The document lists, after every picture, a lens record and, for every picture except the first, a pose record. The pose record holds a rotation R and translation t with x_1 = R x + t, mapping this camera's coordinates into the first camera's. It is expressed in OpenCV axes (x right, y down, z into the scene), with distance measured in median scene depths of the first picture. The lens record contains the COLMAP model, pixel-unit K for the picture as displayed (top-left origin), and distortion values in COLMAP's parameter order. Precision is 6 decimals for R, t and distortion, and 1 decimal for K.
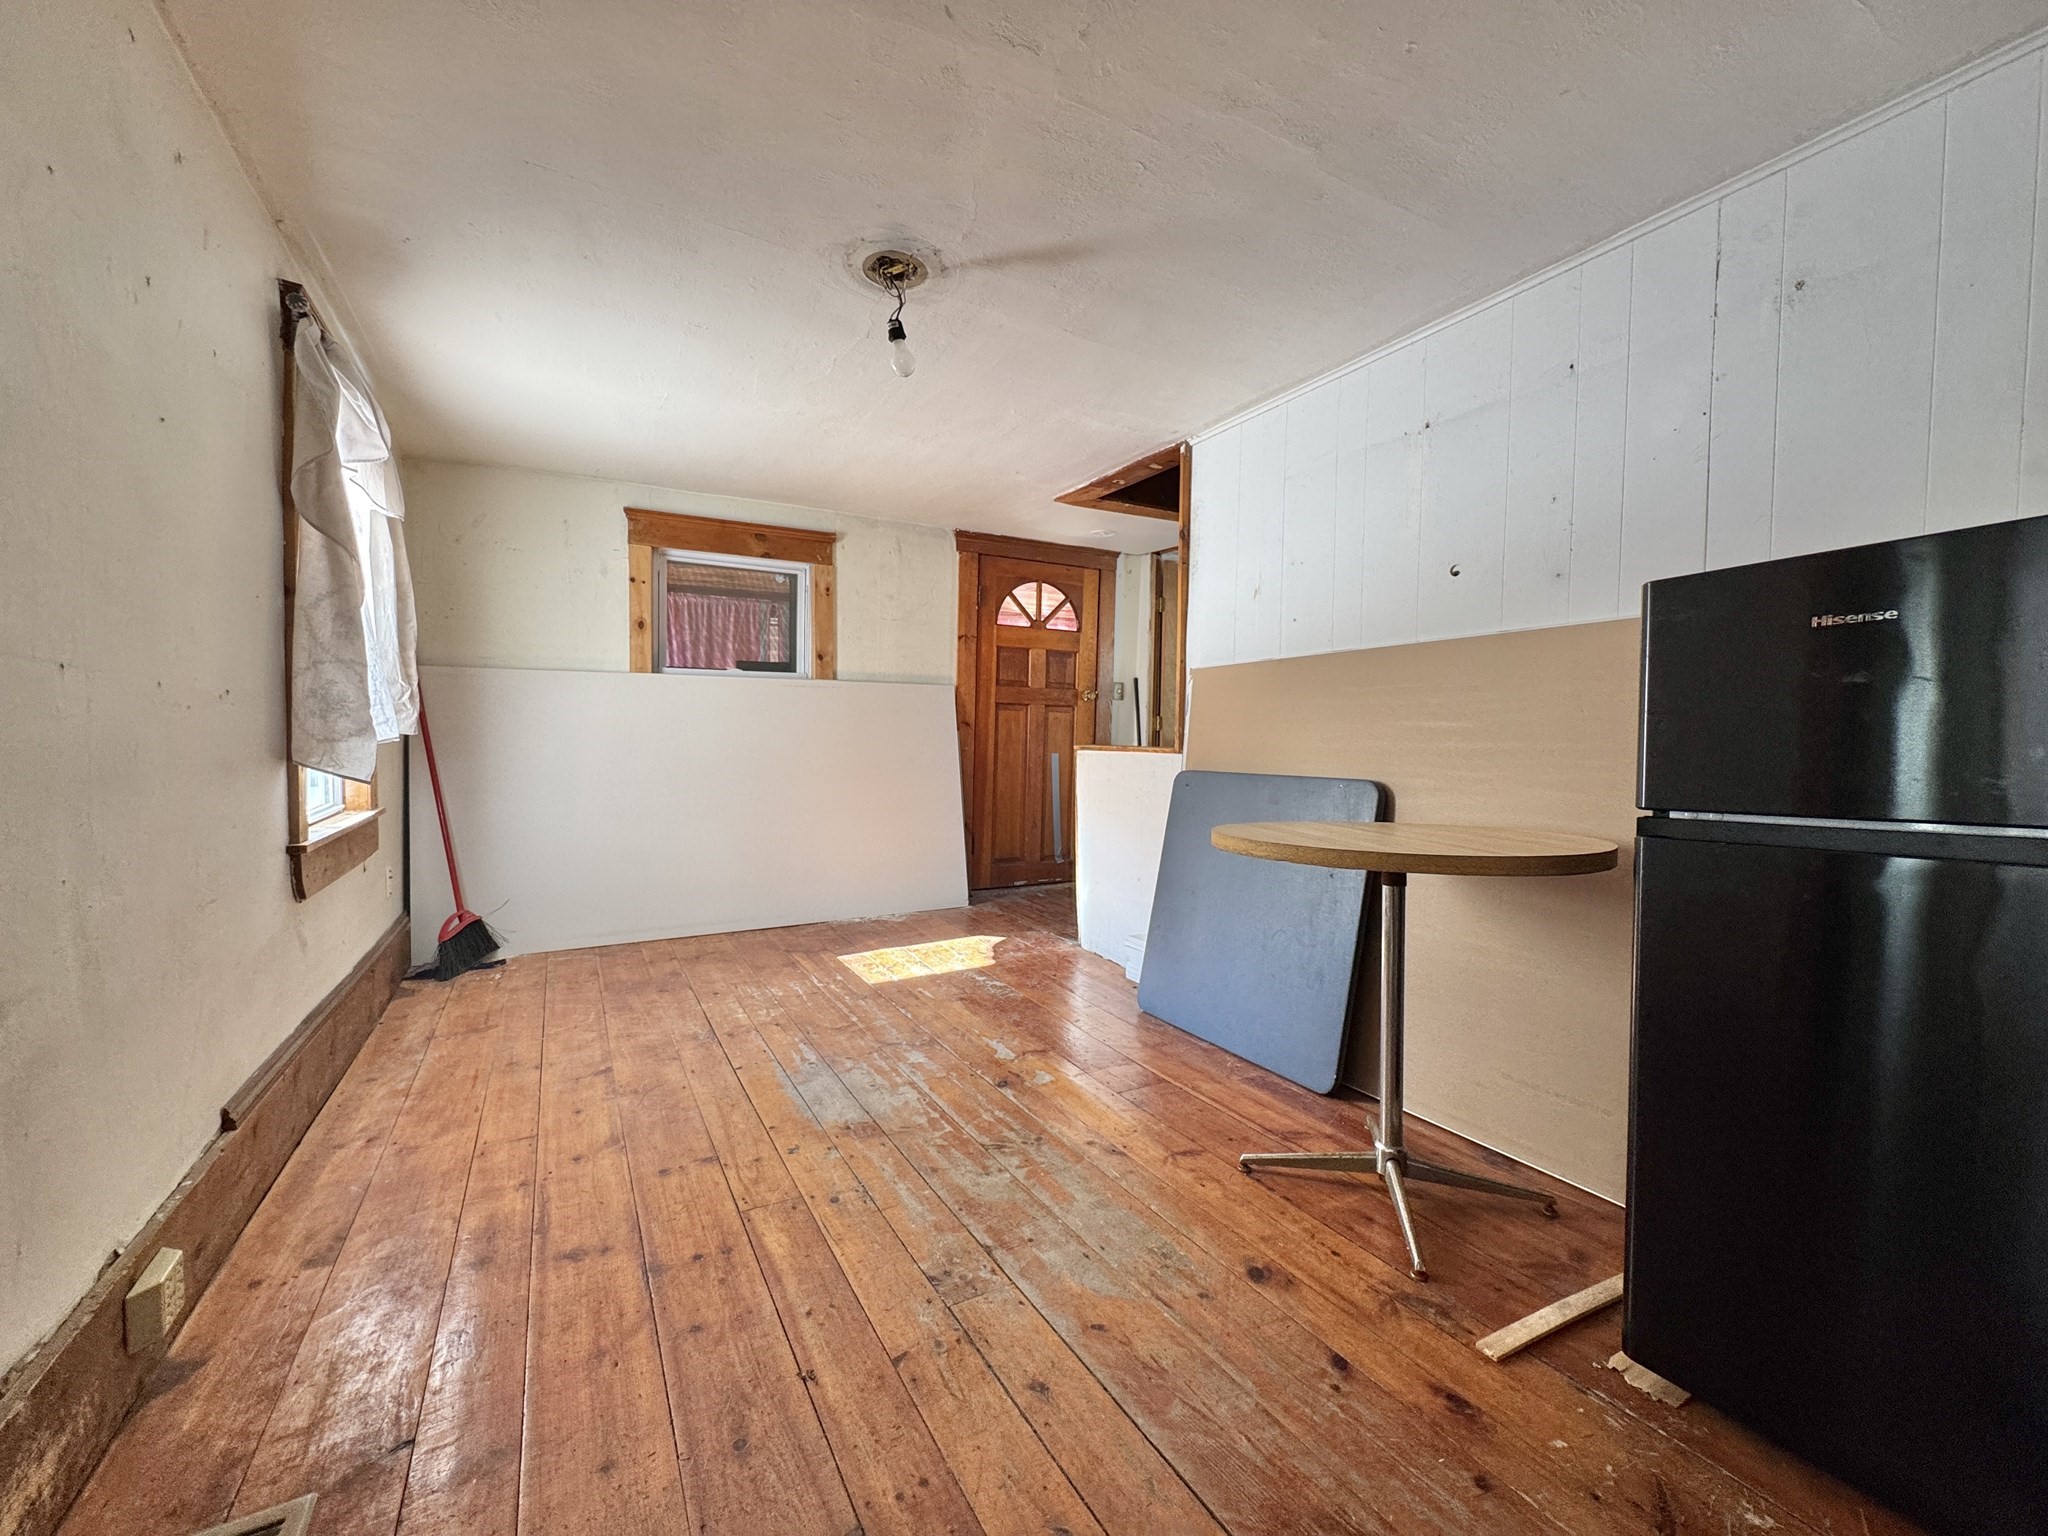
lens RADIAL K [[815.2, 0, 1028.3], [0, 815.2, 775.9], [0, 0, 1]] dist [-0.002265, 0.000372]
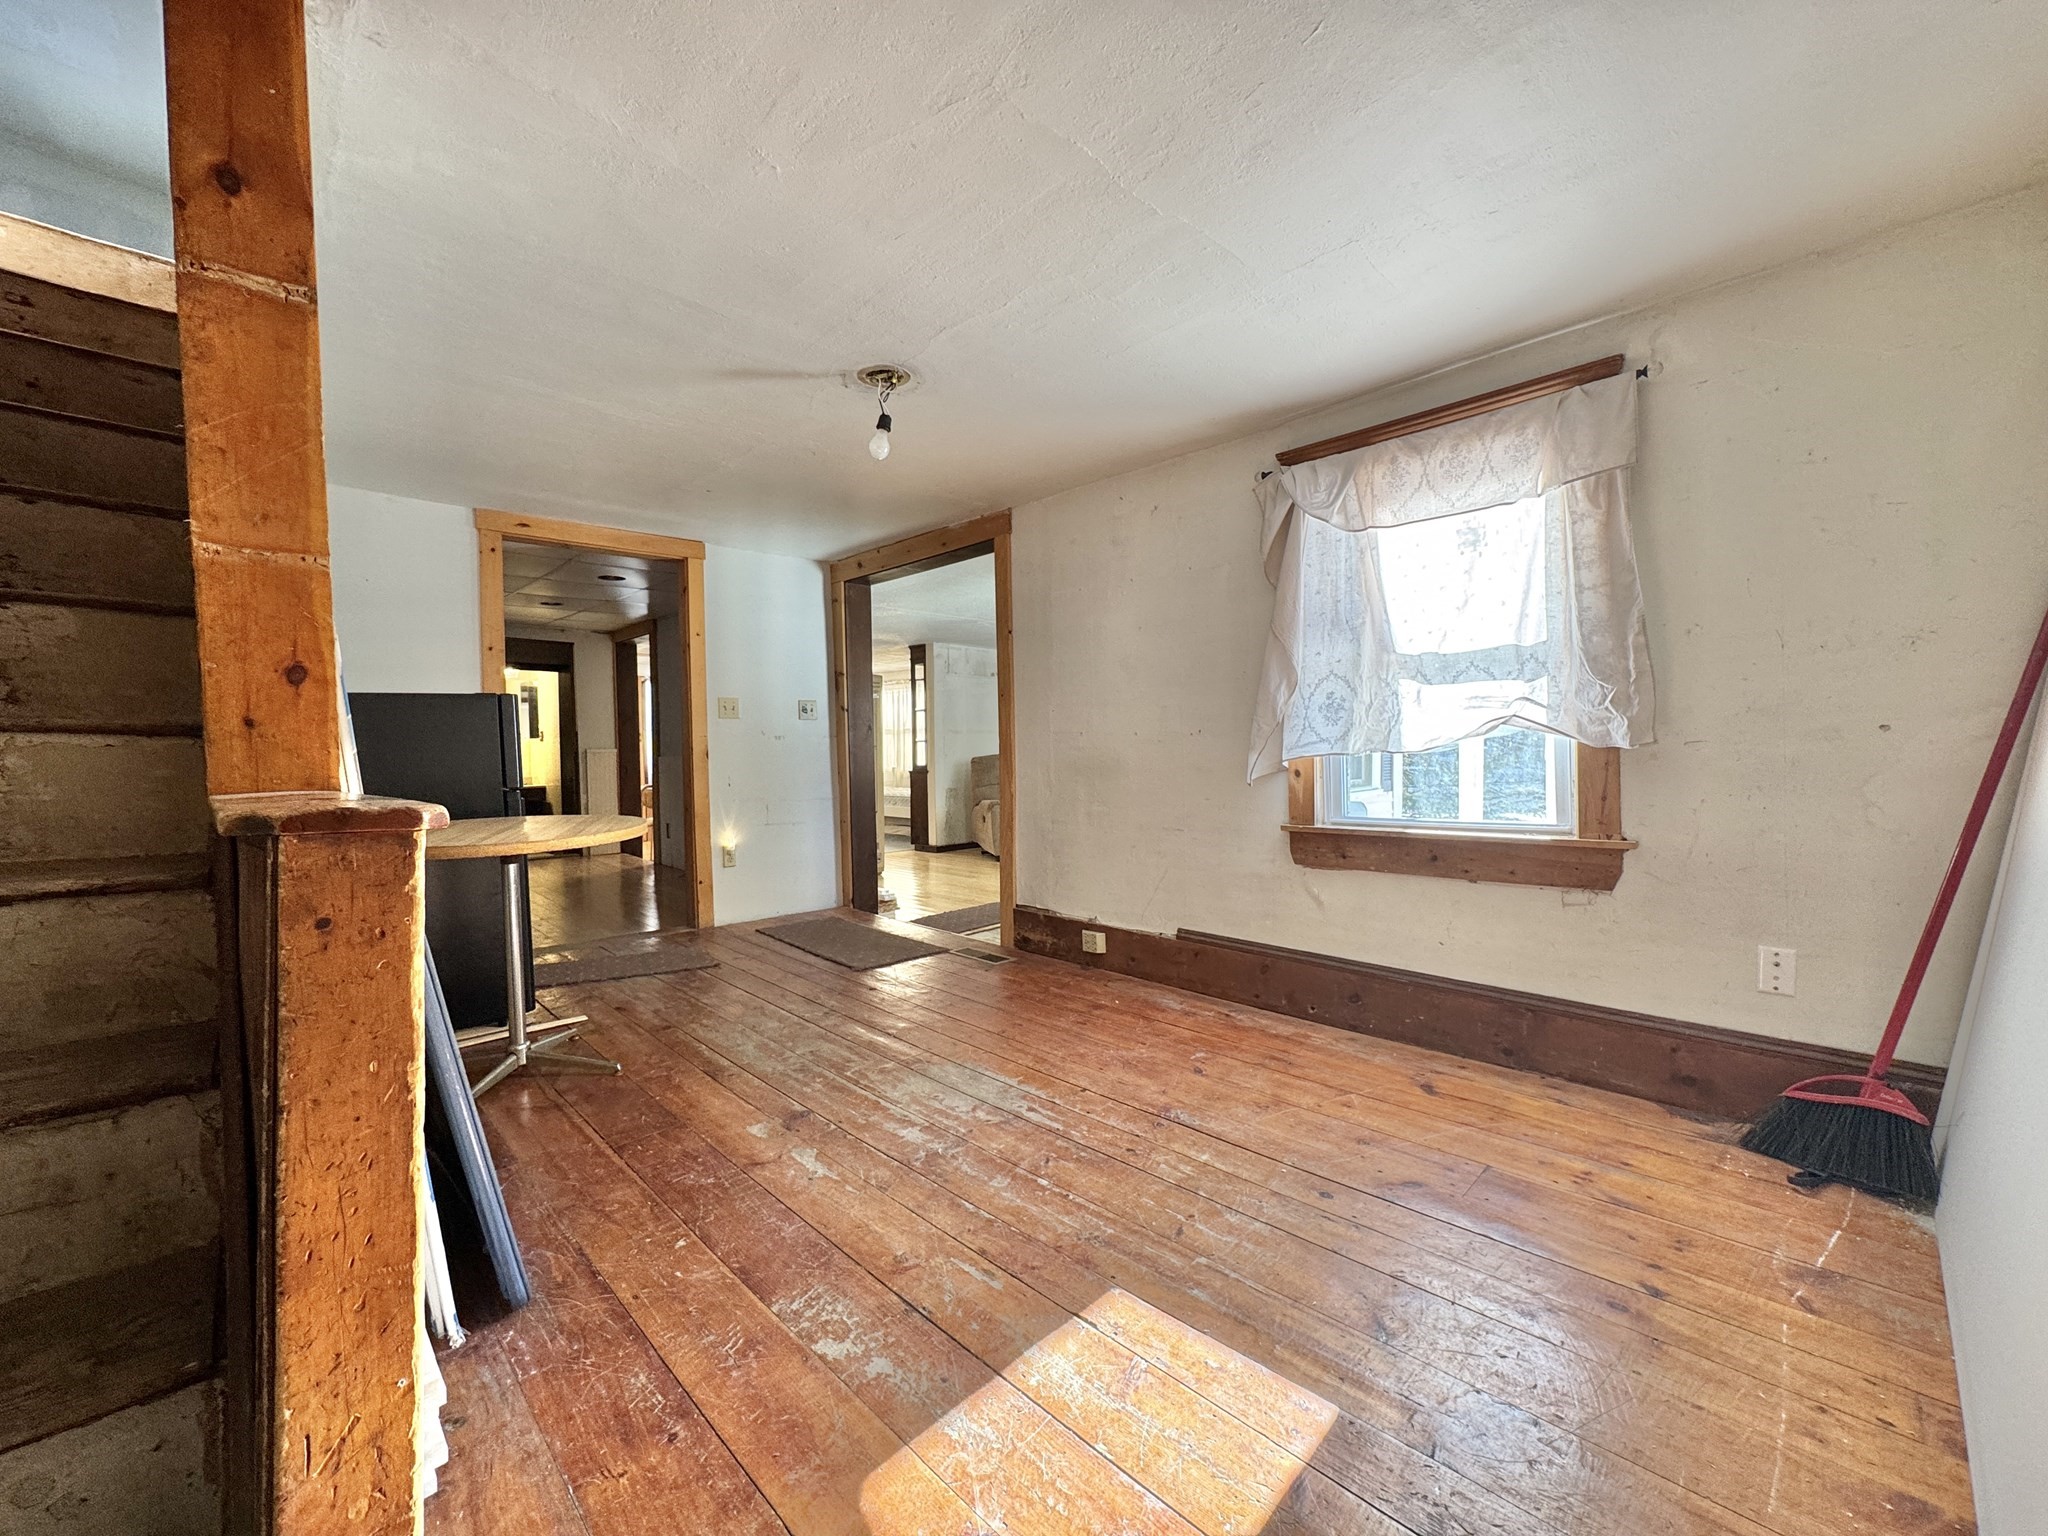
lens RADIAL K [[815.2, 0, 1028.3], [0, 815.2, 775.9], [0, 0, 1]] dist [-0.002265, 0.000372]
pose [[-0.966260, 0.013973, -0.257188, -0.038348], [-0.004850, 0.997363, 0.072407, -0.082518], [0.257522, 0.071212, -0.963645, 1.703665]]
